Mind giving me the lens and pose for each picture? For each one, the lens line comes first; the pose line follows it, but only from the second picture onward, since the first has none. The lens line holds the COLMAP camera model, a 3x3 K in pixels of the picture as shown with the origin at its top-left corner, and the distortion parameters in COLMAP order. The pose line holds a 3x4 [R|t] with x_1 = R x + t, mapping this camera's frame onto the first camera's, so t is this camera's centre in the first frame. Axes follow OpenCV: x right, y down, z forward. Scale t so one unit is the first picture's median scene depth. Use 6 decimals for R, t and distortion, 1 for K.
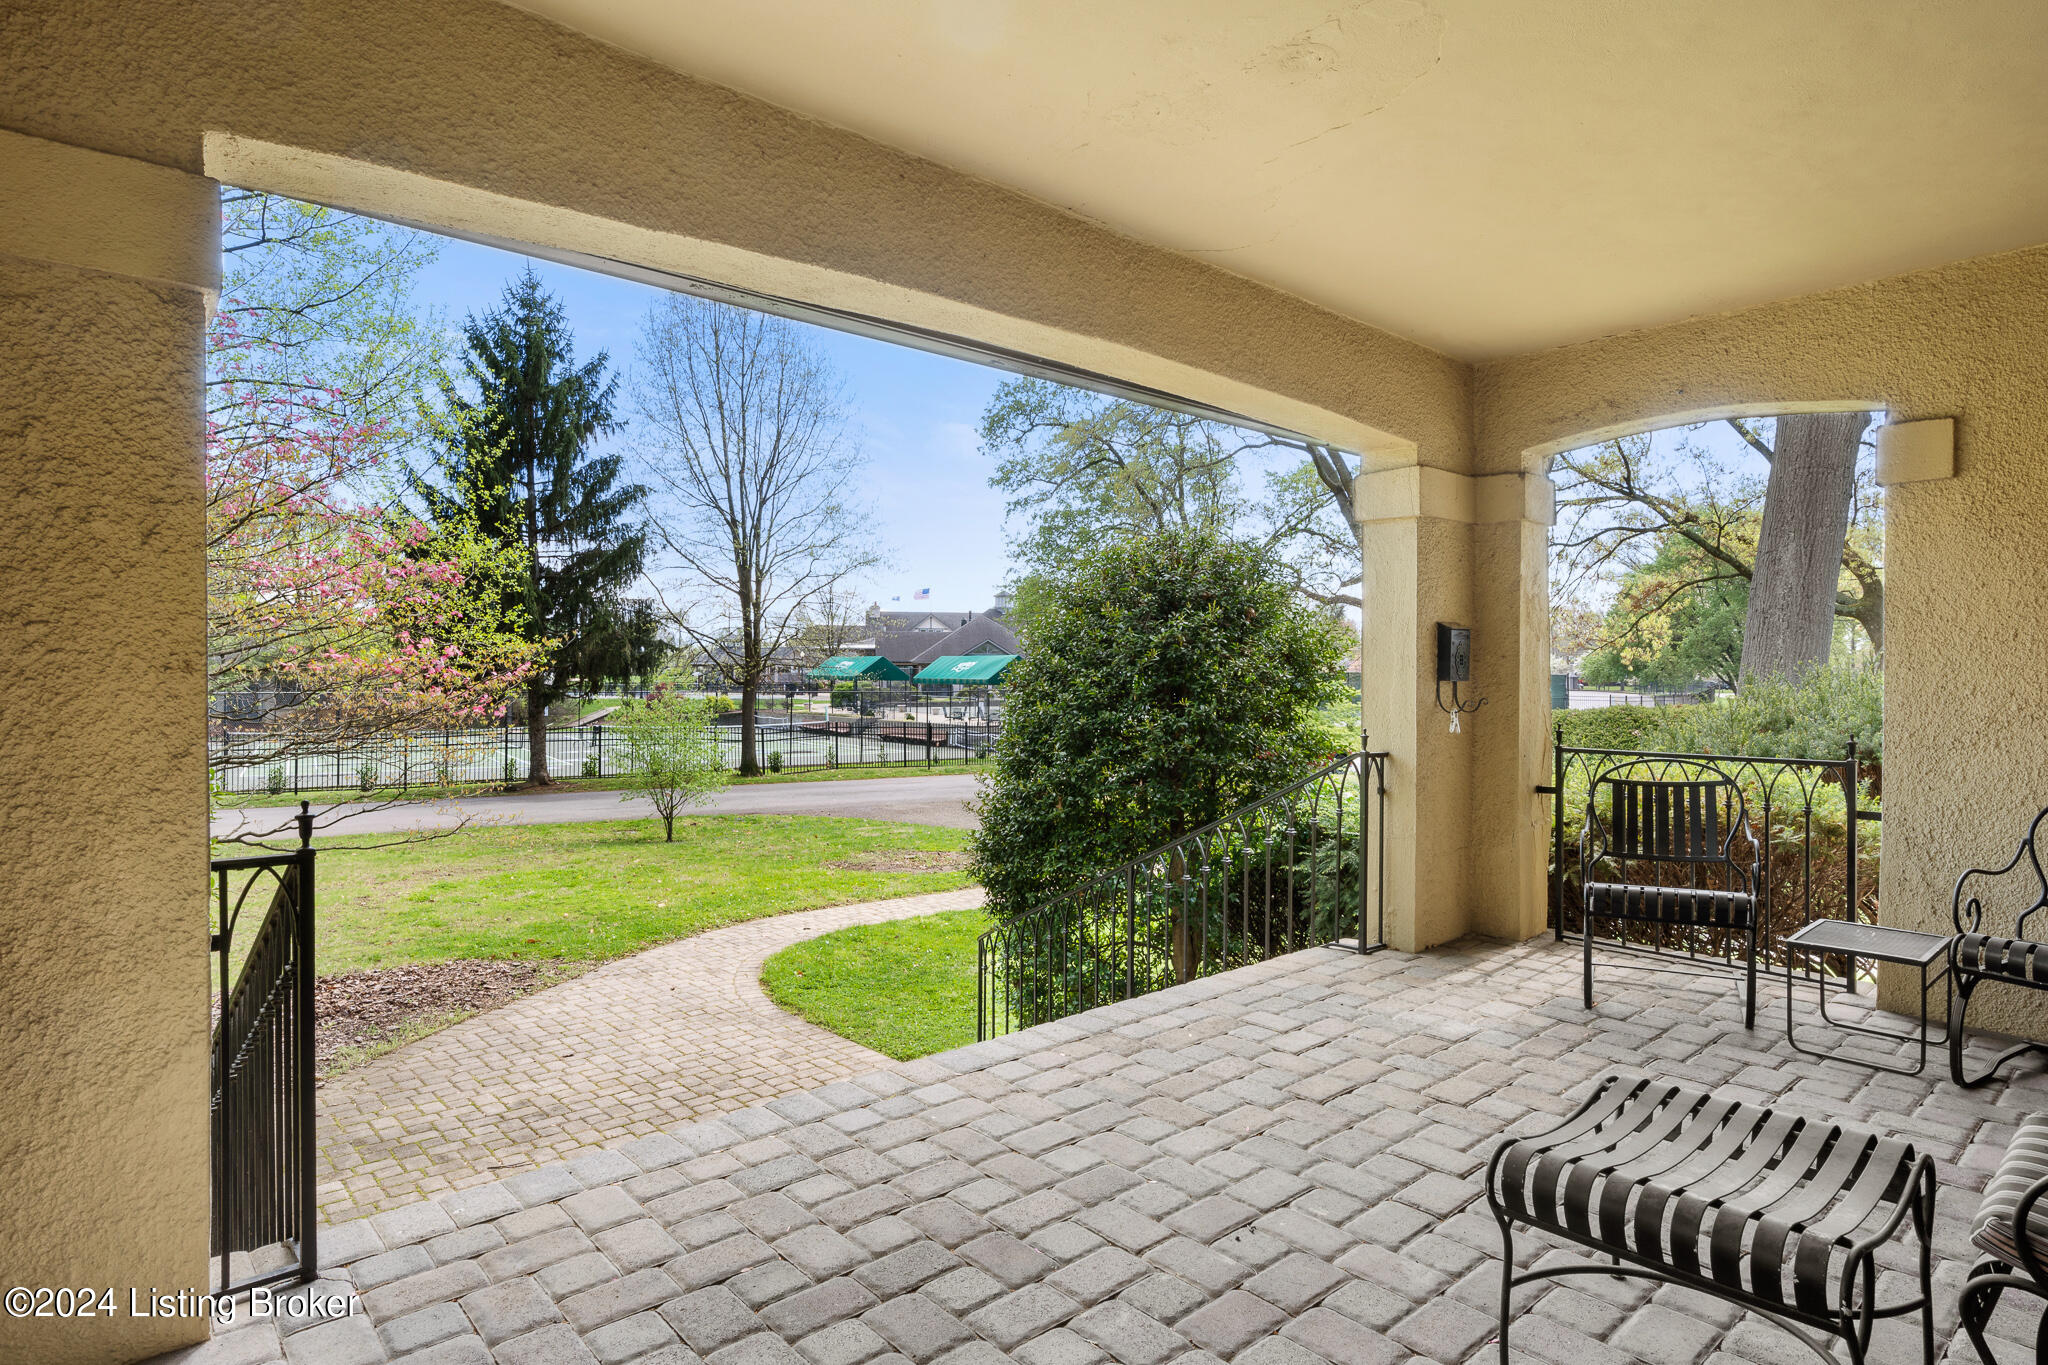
lens RADIAL K [[1102.7, 0, 1026.7], [0, 1102.7, 679.0], [0, 0, 1]] dist [-0.007280, -0.001678]
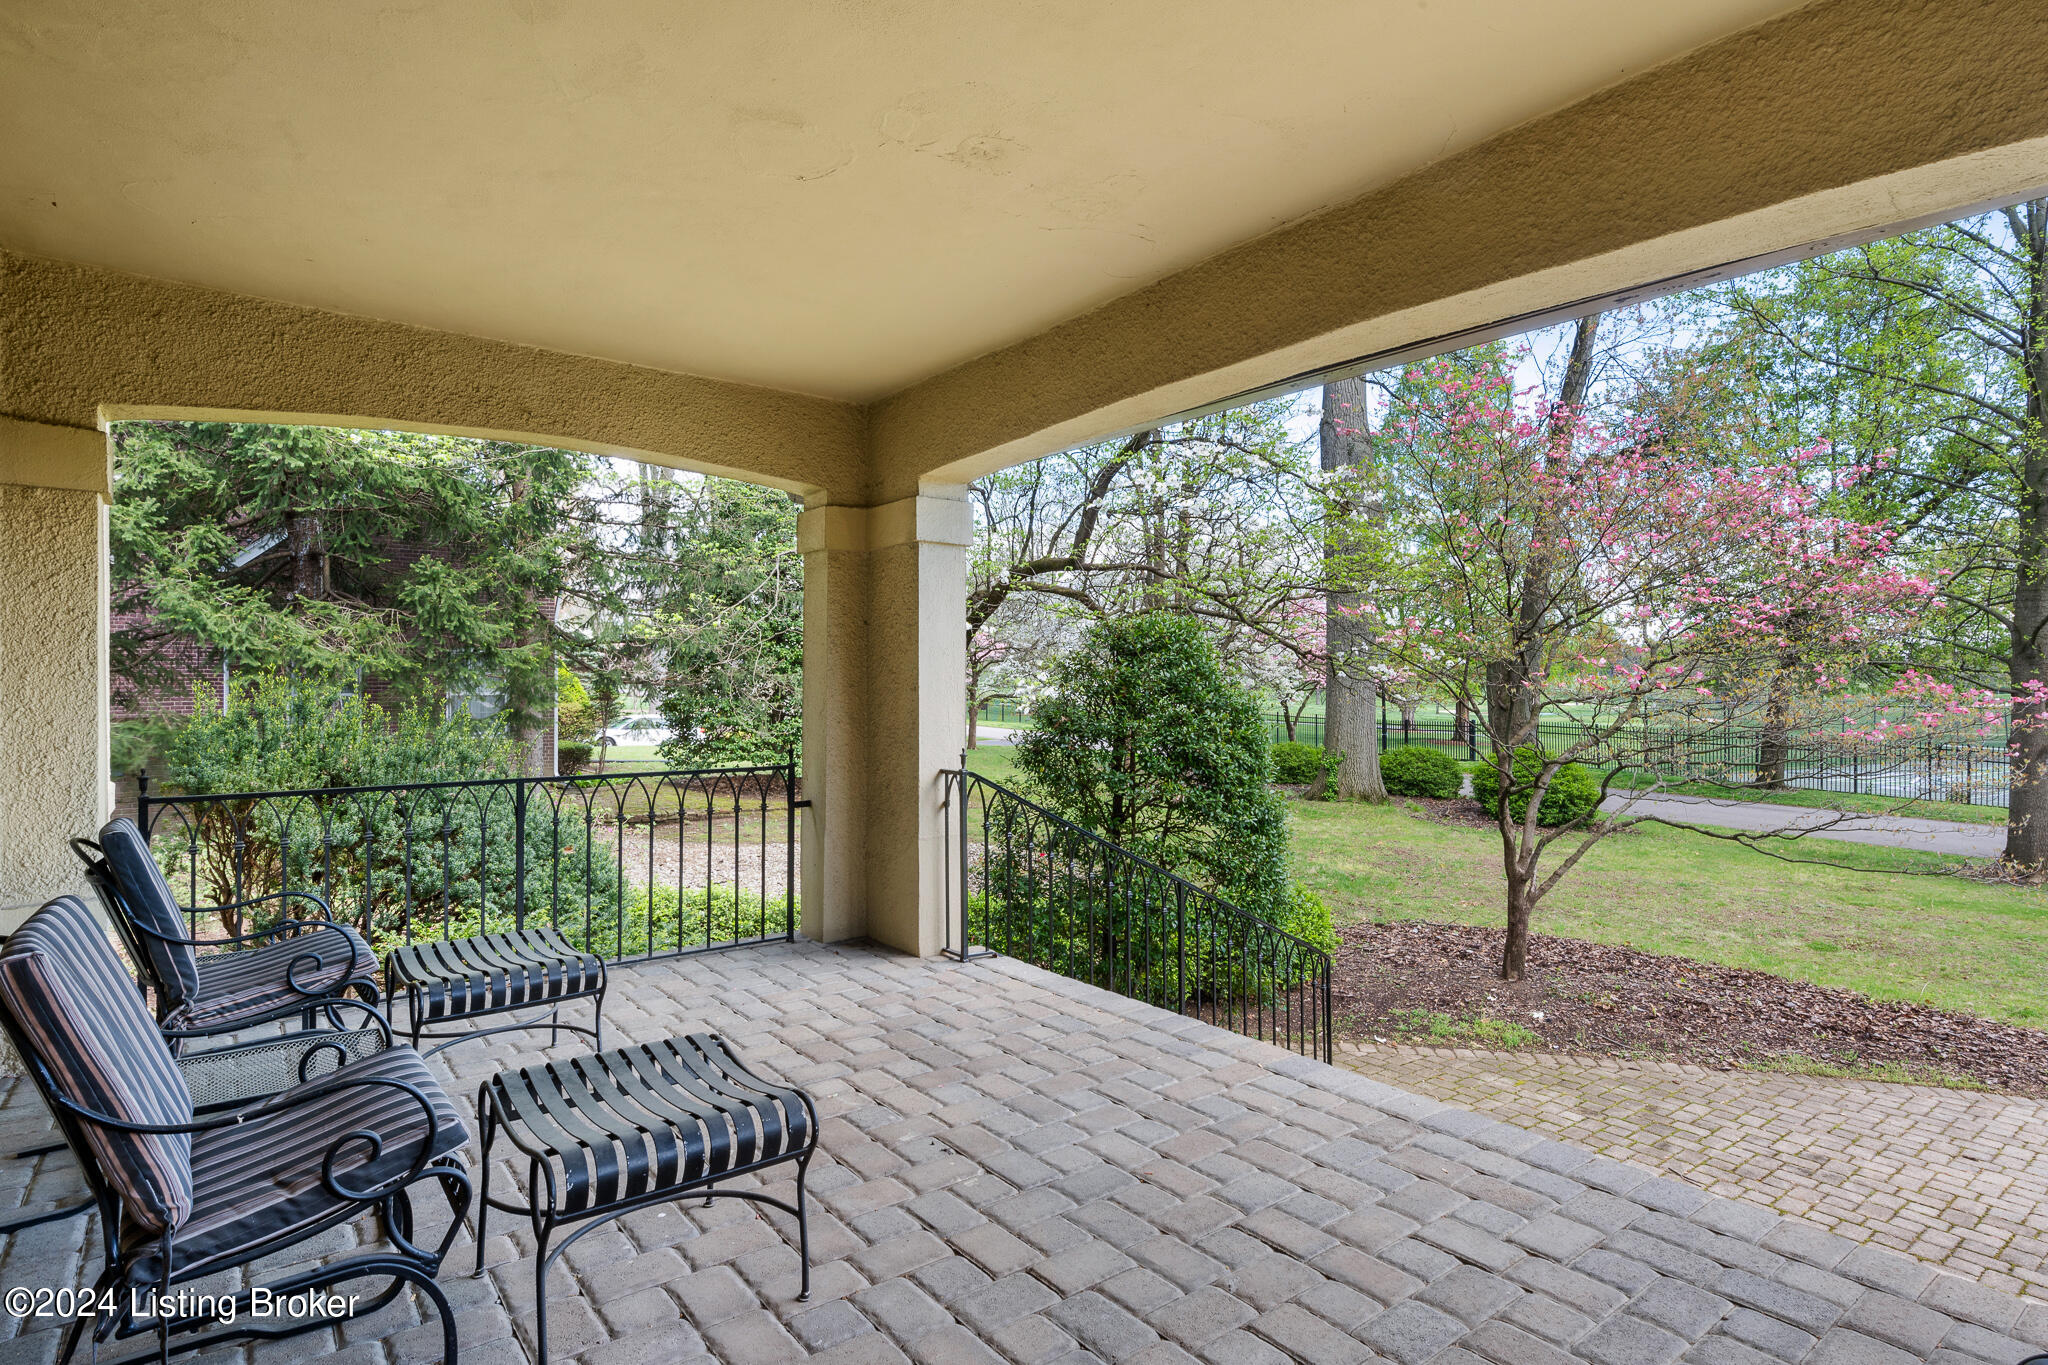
lens RADIAL K [[1043.6, 0, 1026.7], [0, 1043.6, 685.0], [0, 0, 1]] dist [-0.000384, 0.000383]
pose [[-0.052631, -0.000260, -0.998614, 0.516210], [-0.007012, 0.999975, 0.000109, -0.007495], [0.998589, 0.007008, -0.052631, 0.434355]]
